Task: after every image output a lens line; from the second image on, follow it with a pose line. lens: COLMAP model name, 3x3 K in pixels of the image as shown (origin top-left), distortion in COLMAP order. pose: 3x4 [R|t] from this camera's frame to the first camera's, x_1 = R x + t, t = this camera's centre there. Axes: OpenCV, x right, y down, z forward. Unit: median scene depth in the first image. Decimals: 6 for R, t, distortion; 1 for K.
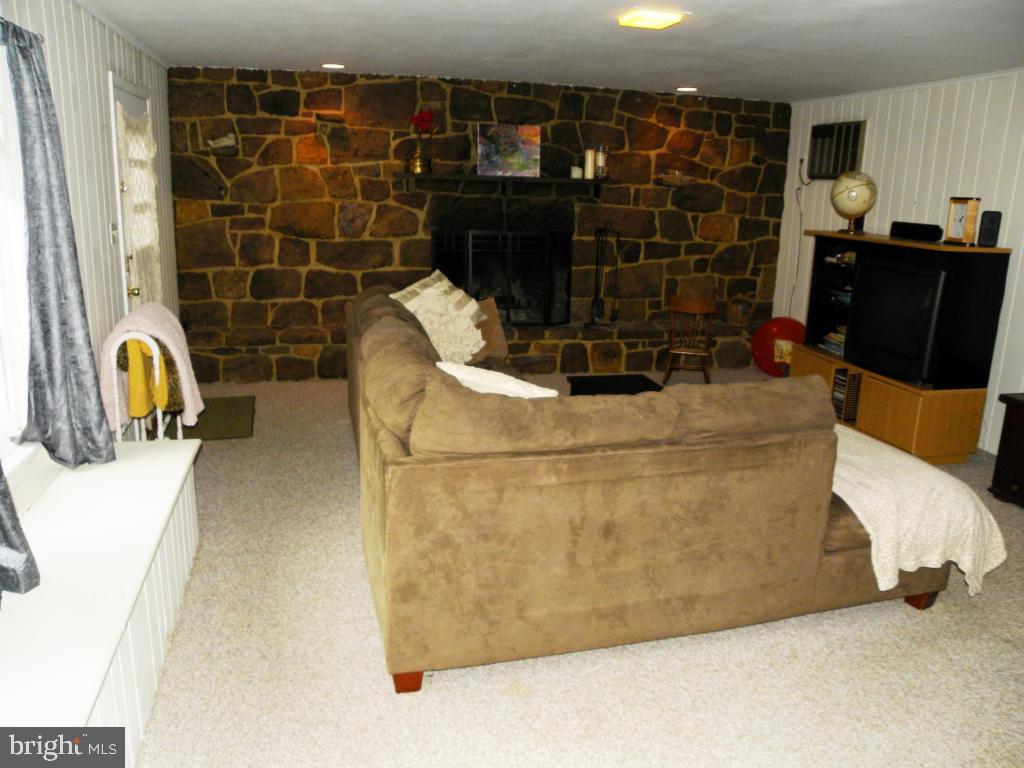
lens RADIAL K [[785.4, 0, 512.6], [0, 785.4, 391.4], [0, 0, 1]] dist [-0.135460, 0.067748]
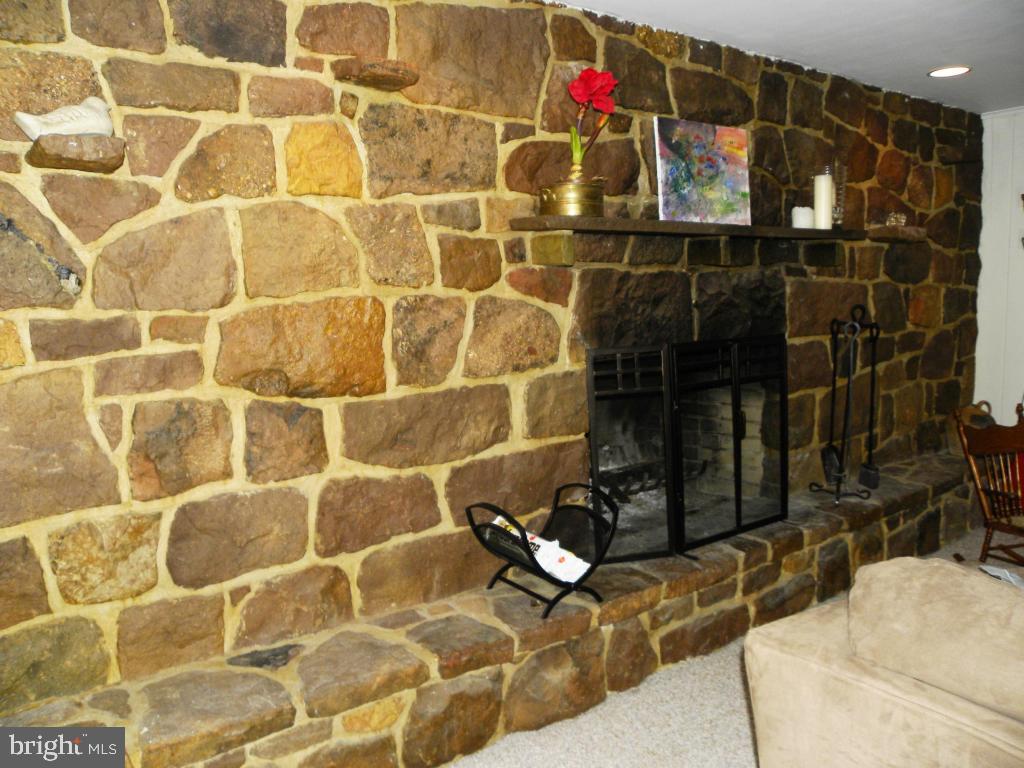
lens RADIAL K [[785.4, 0, 508.4], [0, 785.4, 387.8], [0, 0, 1]] dist [-0.135460, 0.067748]
pose [[0.929654, -0.102470, 0.353897, -0.310621], [0.146418, 0.984190, -0.099656, -0.152155], [-0.338090, 0.144462, 0.929960, 0.624523]]
